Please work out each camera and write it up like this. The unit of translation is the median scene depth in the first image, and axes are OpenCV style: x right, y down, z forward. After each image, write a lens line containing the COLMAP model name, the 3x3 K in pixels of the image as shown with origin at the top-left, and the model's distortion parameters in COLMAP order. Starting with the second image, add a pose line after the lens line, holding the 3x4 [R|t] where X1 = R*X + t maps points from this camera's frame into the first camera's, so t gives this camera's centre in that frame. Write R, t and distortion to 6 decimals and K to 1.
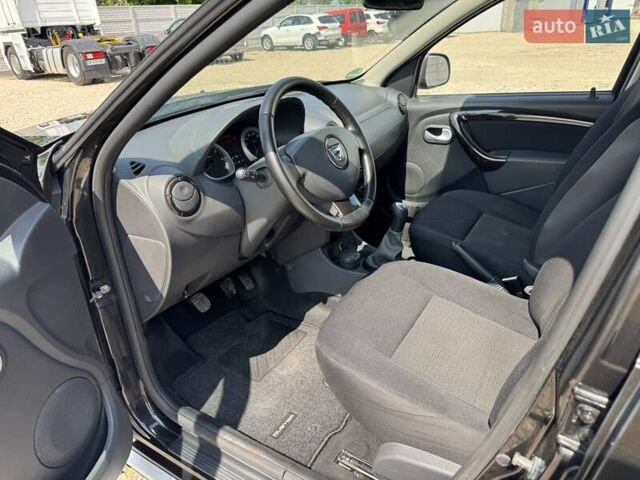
lens RADIAL K [[452.8, 0, 322.2], [0, 452.8, 241.5], [0, 0, 1]] dist [0.022669, -0.025844]
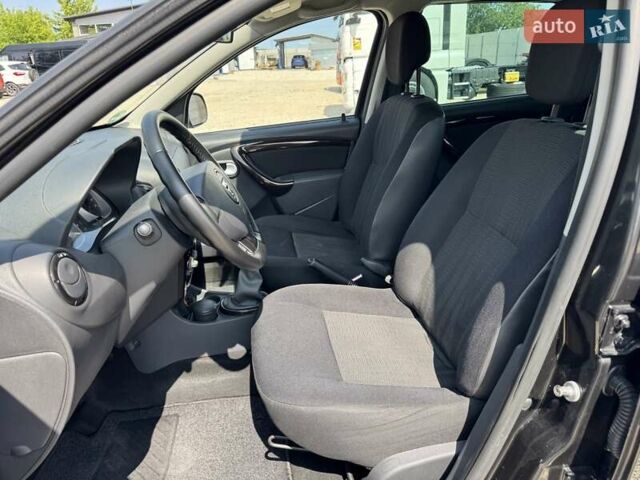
lens RADIAL K [[452.8, 0, 320.3], [0, 452.8, 234.9], [0, 0, 1]] dist [0.022669, -0.025844]
pose [[0.770496, -0.217603, 0.599153, -0.256911], [0.281683, 0.959408, -0.013795, -0.027687], [-0.571831, 0.179401, 0.800515, 0.123114]]
